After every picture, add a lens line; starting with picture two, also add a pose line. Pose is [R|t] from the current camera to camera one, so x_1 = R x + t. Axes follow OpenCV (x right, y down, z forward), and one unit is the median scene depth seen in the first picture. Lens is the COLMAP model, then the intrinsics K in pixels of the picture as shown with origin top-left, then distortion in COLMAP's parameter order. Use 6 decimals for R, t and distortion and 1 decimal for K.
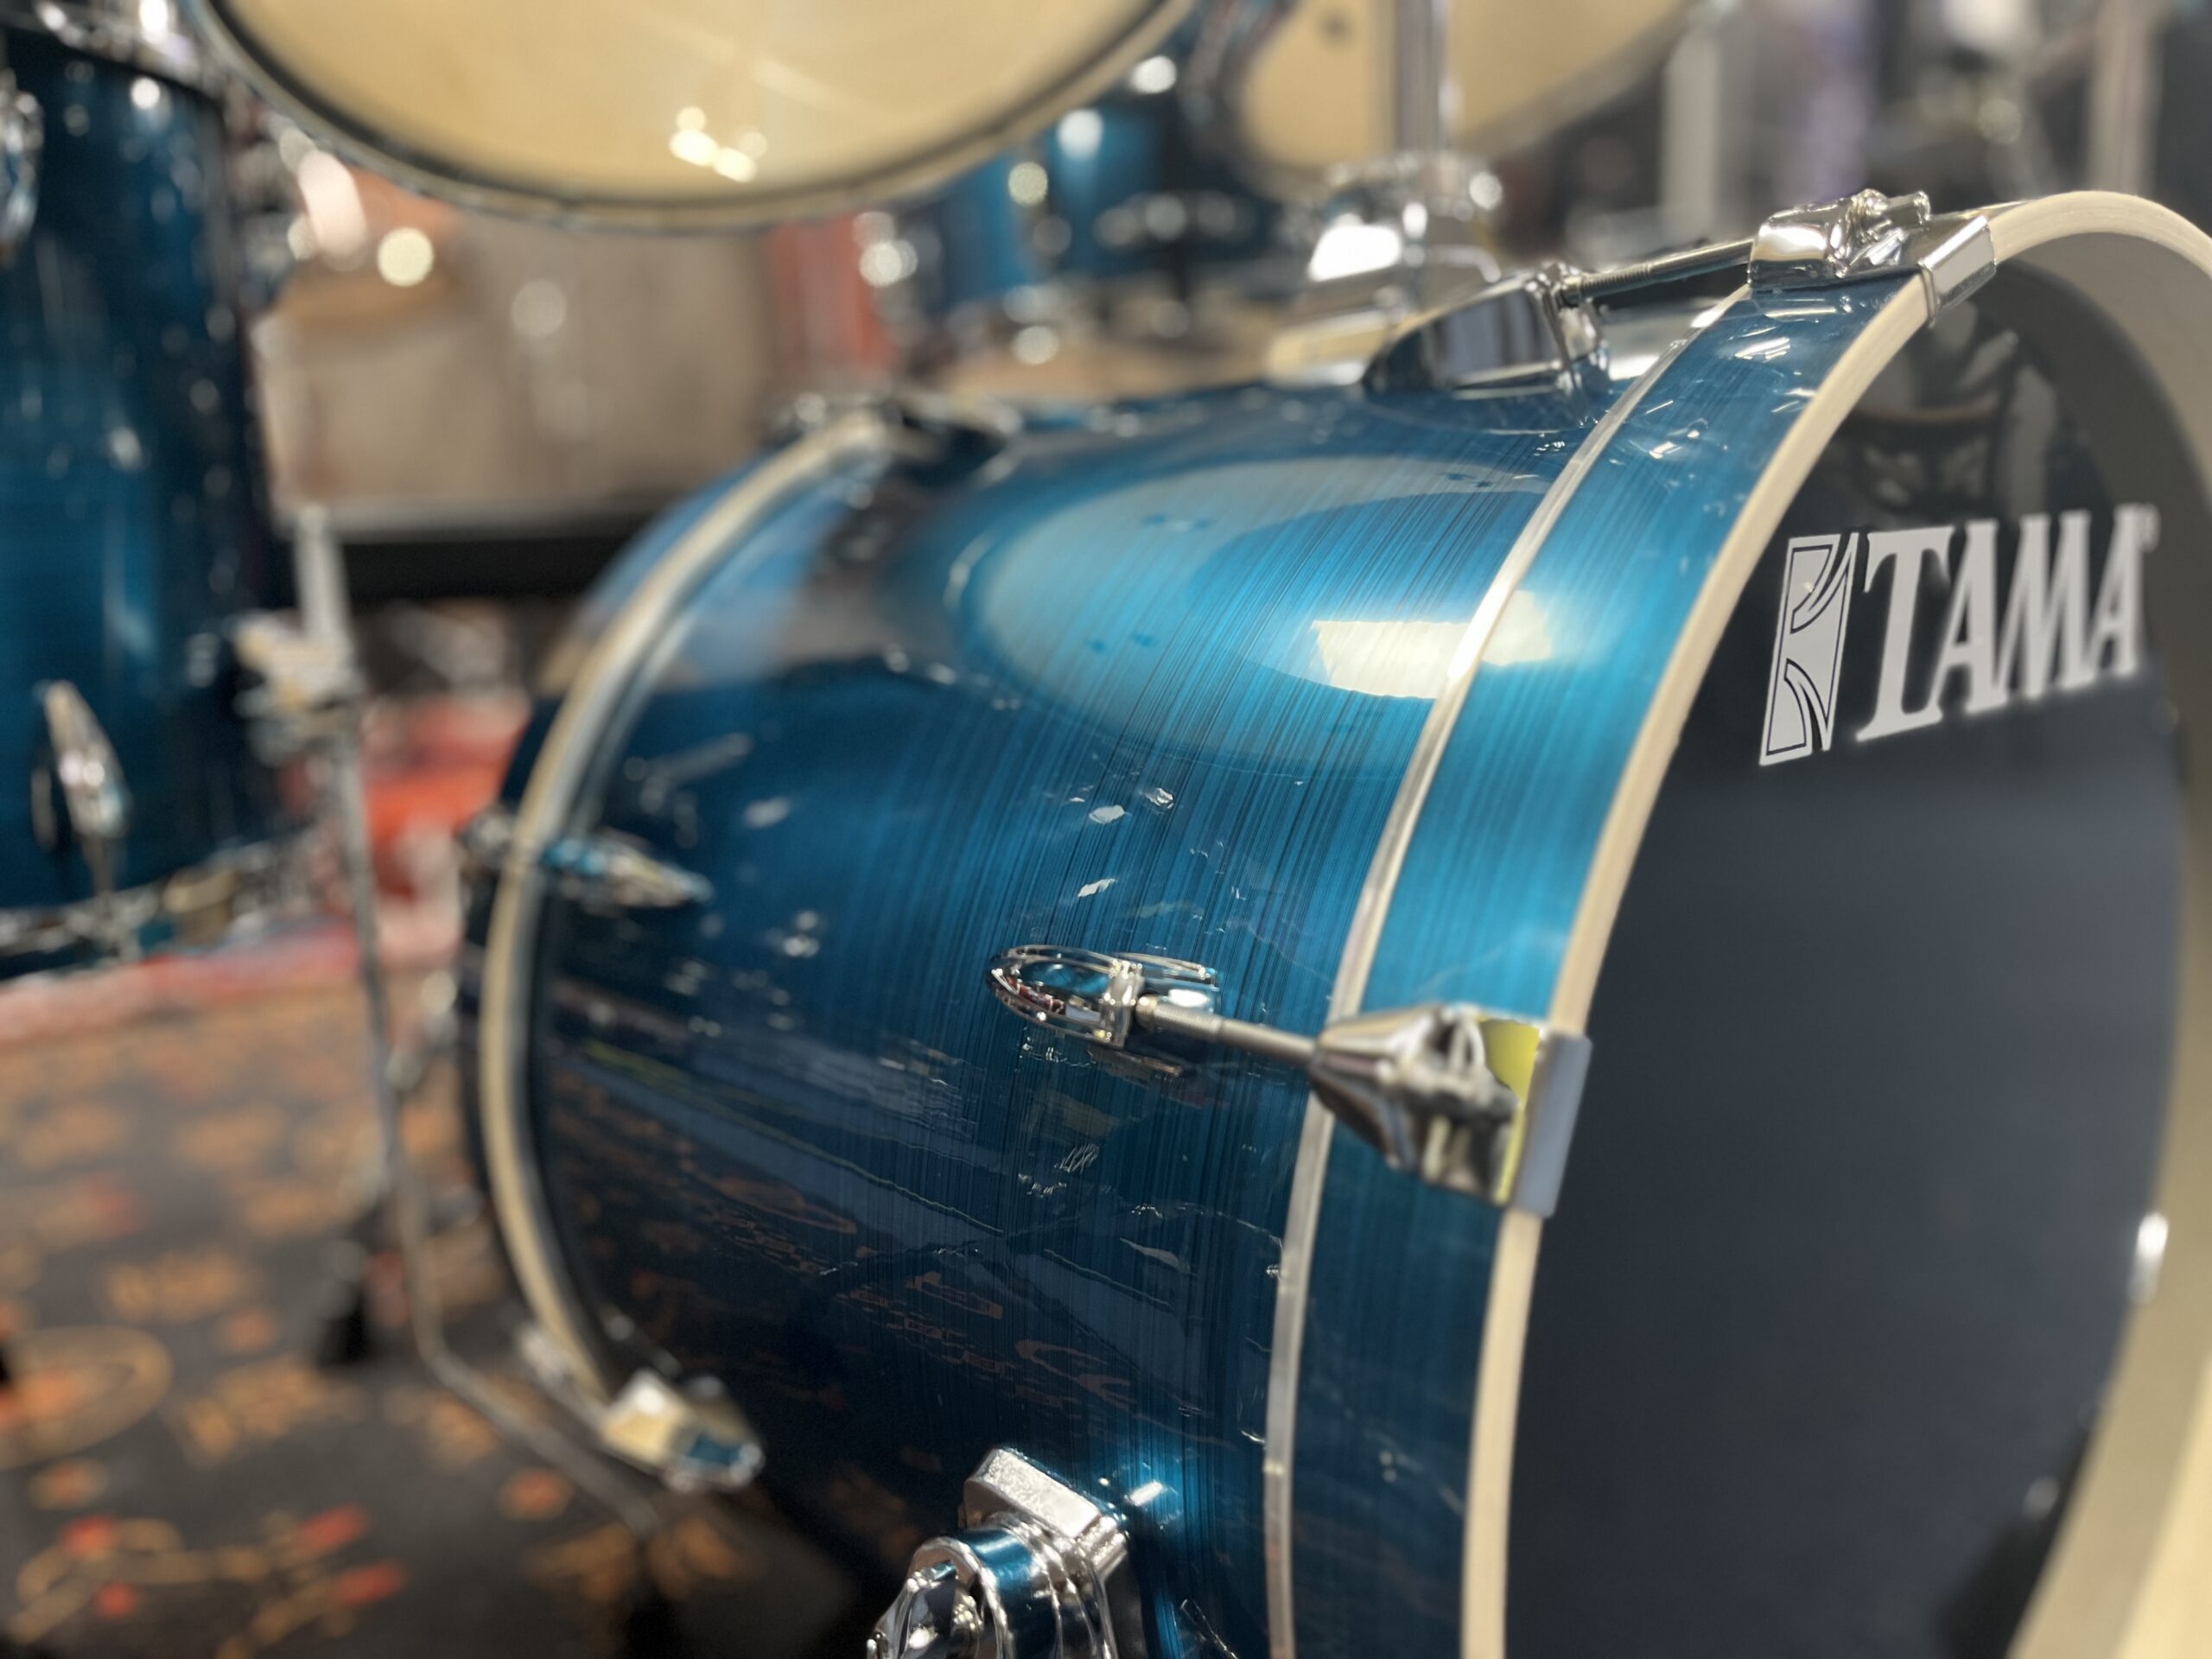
lens RADIAL K [[1673.4, 0, 1117.6], [0, 1673.4, 836.7], [0, 0, 1]] dist [0.027126, -0.014099]
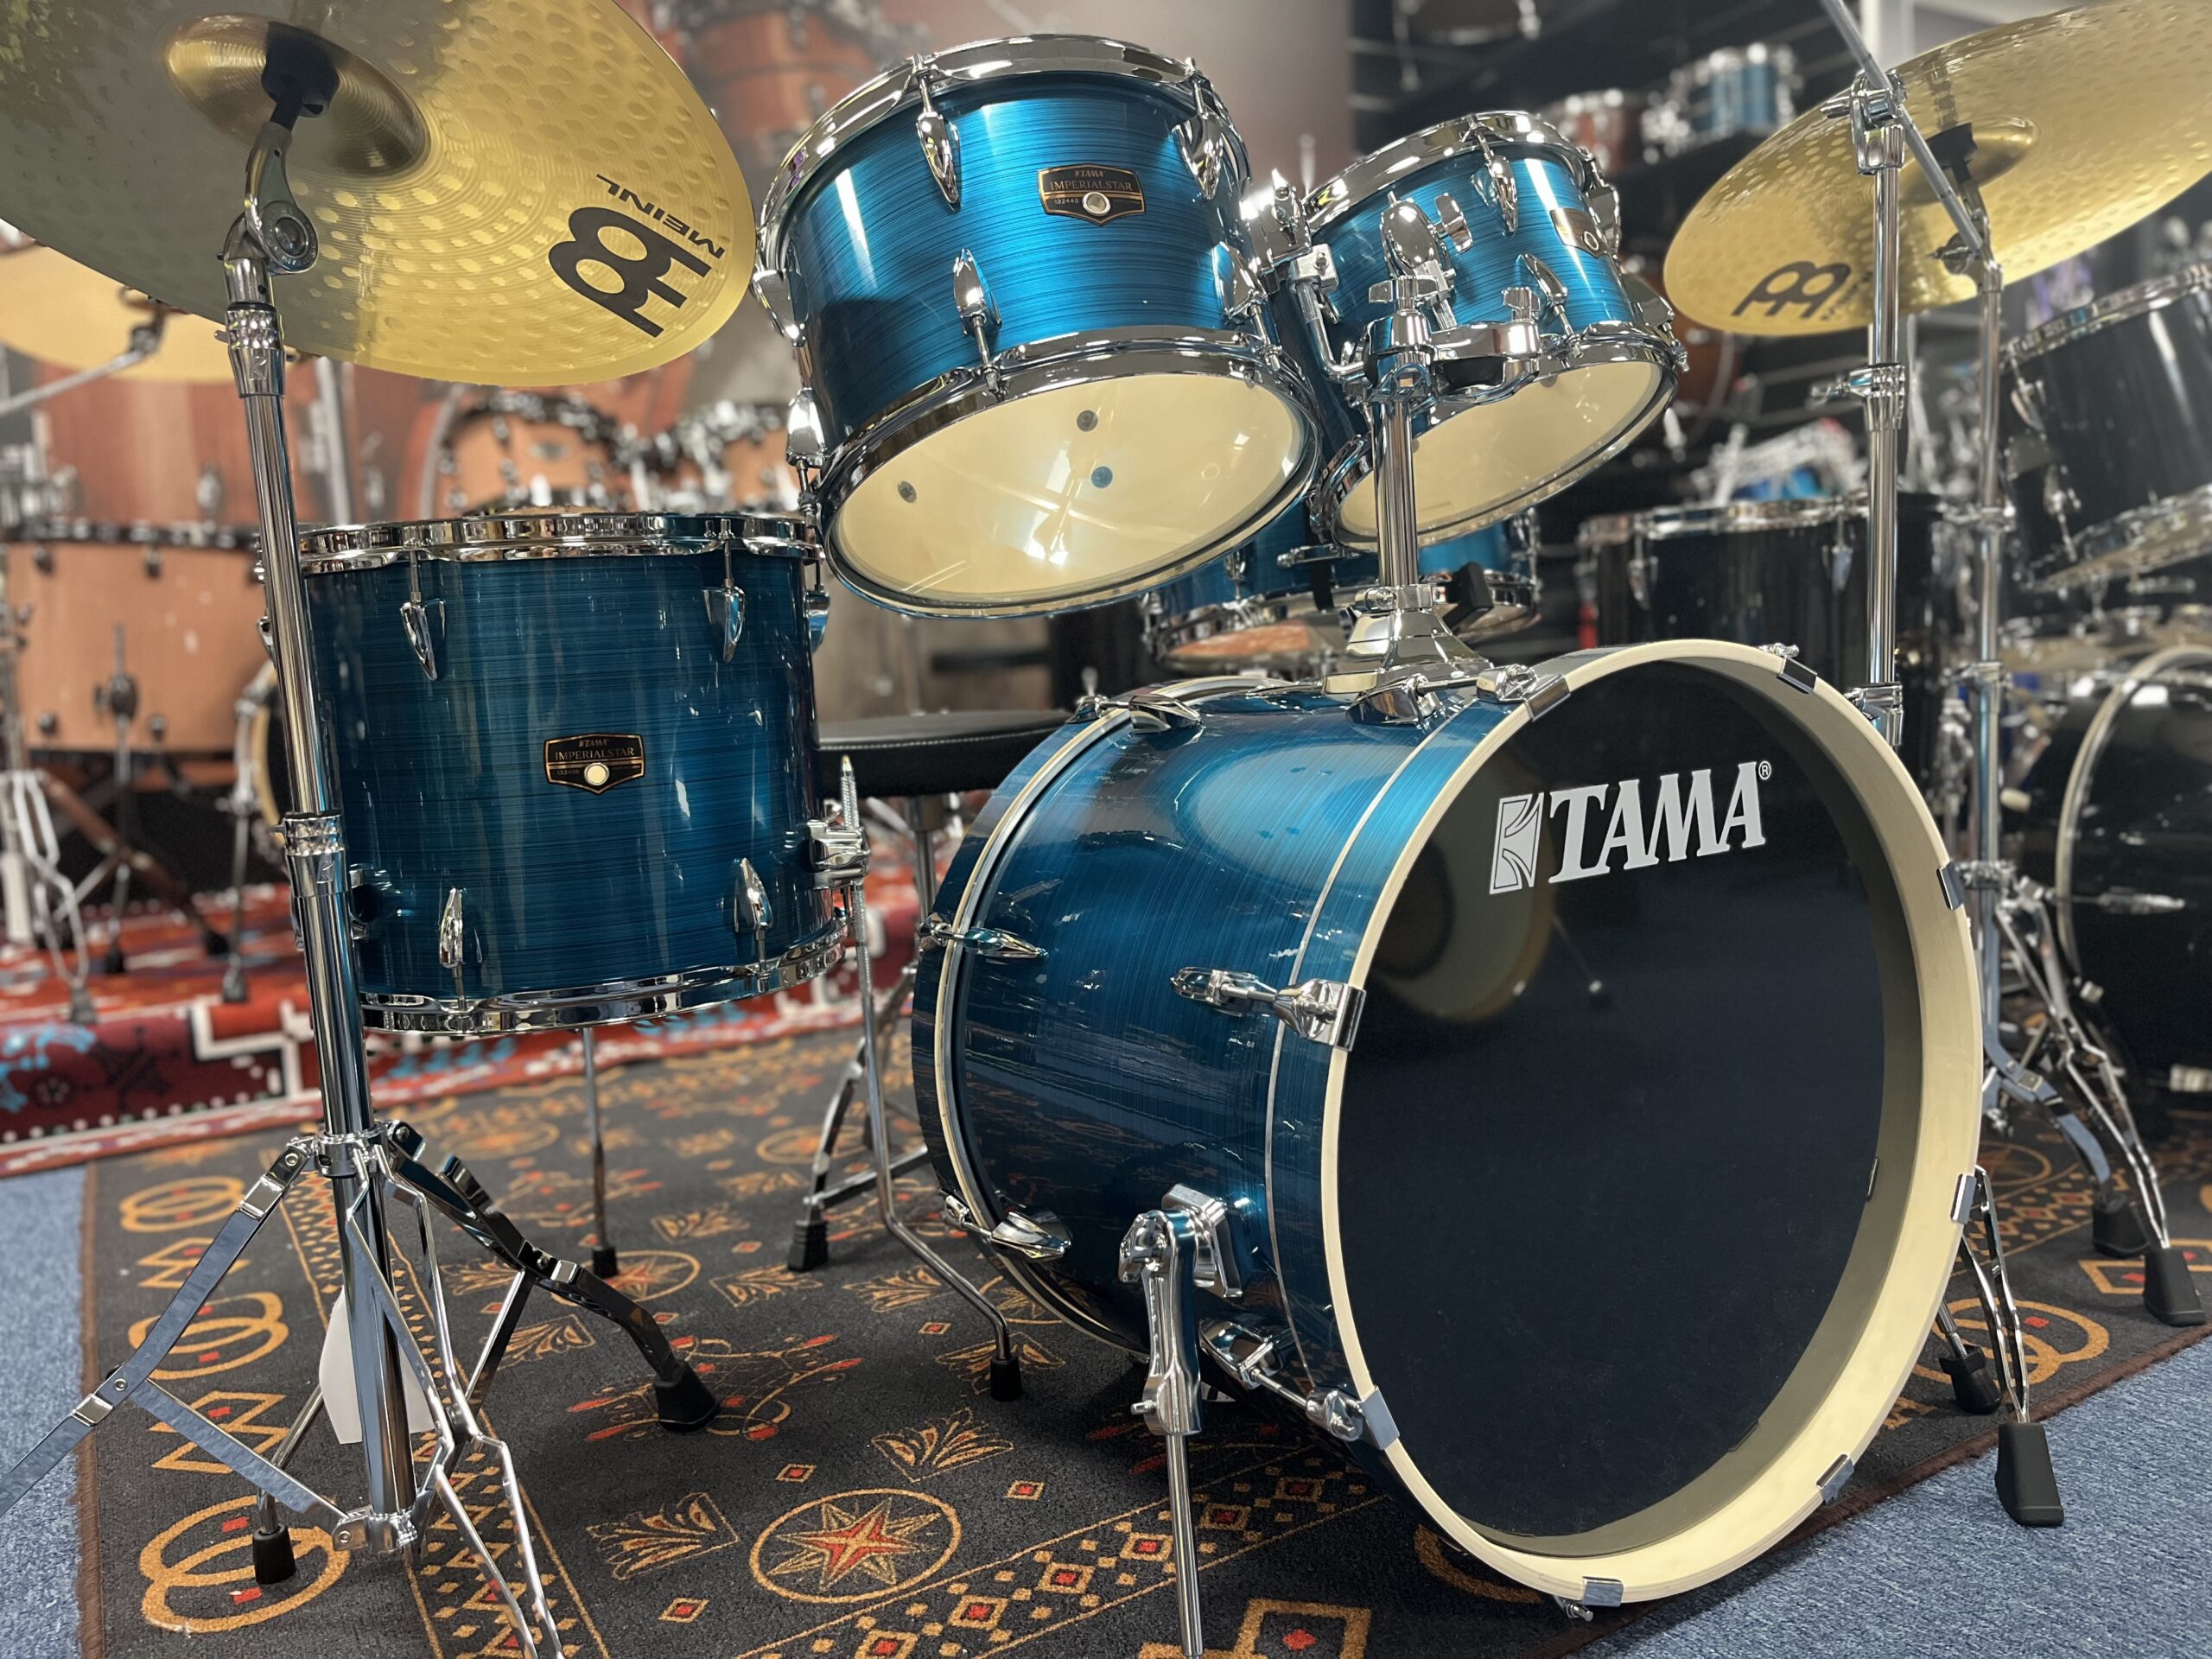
lens RADIAL K [[1673.4, 0, 1093.8], [0, 1673.4, 813.8], [0, 0, 1]] dist [0.027126, -0.014099]
pose [[0.983836, -0.011439, -0.178709, 0.236149], [-0.003369, 0.996599, -0.082339, 0.039938], [0.179043, 0.081611, 0.980451, -1.339318]]
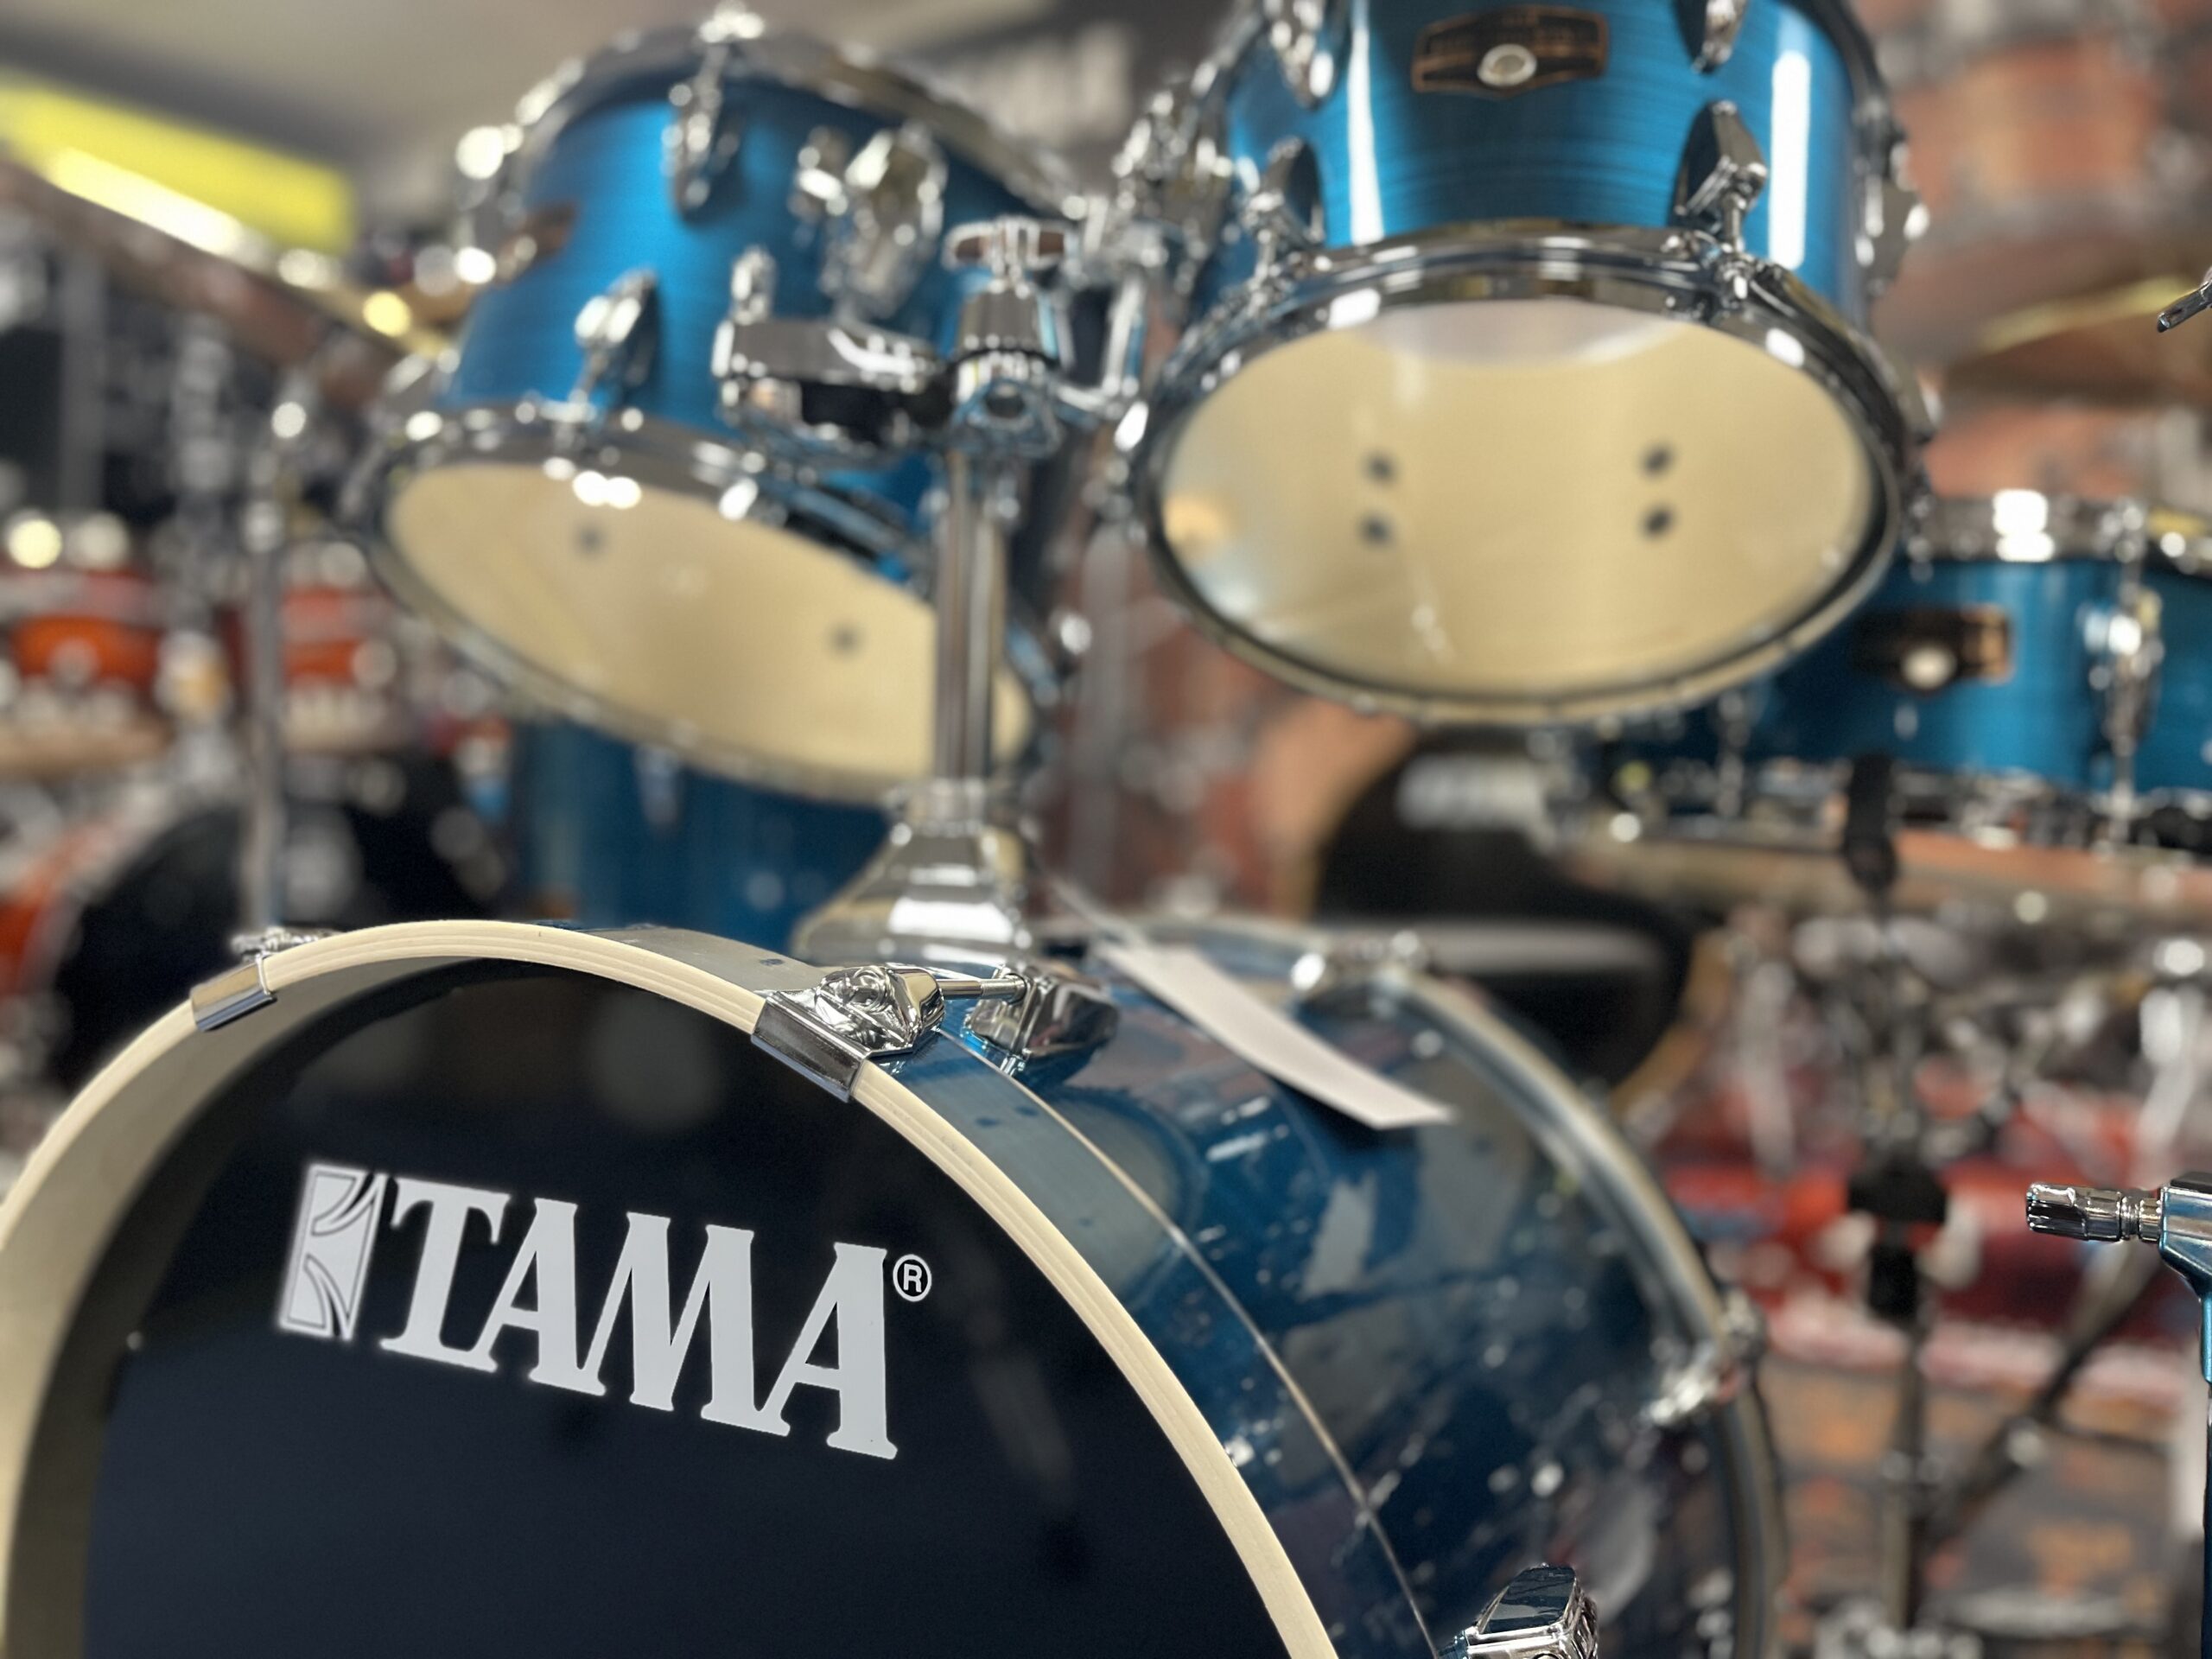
lens RADIAL K [[1673.4, 0, 1112.0], [0, 1673.4, 831.7], [0, 0, 1]] dist [0.027126, -0.014099]
pose [[0.384218, 0.082132, -0.919582, 1.693218], [-0.184465, 0.982781, 0.010703, -0.519819], [0.904626, 0.165519, 0.392753, 0.931733]]
